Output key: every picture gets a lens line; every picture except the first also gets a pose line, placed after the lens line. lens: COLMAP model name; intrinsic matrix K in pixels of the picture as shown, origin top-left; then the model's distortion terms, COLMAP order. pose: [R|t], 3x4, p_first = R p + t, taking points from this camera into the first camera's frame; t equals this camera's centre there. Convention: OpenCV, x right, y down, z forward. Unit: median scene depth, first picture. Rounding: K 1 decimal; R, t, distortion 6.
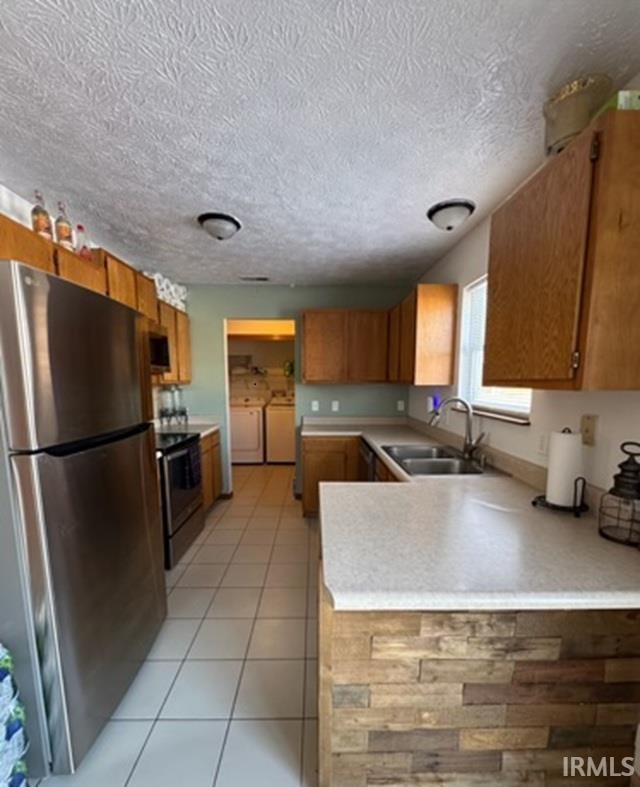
lens RADIAL K [[341.1, 0, 319.8], [0, 341.1, 426.3], [0, 0, 1]] dist [-0.001454, -0.000016]
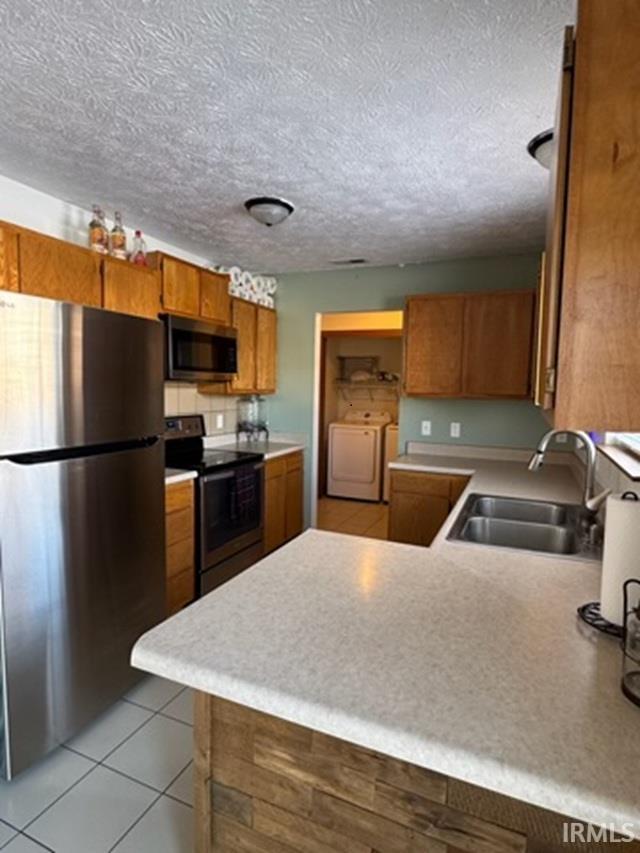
lens RADIAL K [[472.2, 0, 319.1], [0, 472.2, 424.2], [0, 0, 1]] dist [-0.002169, 0.000340]
pose [[0.908761, 0.050615, -0.414235, 0.280447], [-0.073458, 0.996520, -0.039390, -0.018900], [0.410800, 0.066225, 0.909317, 0.018246]]
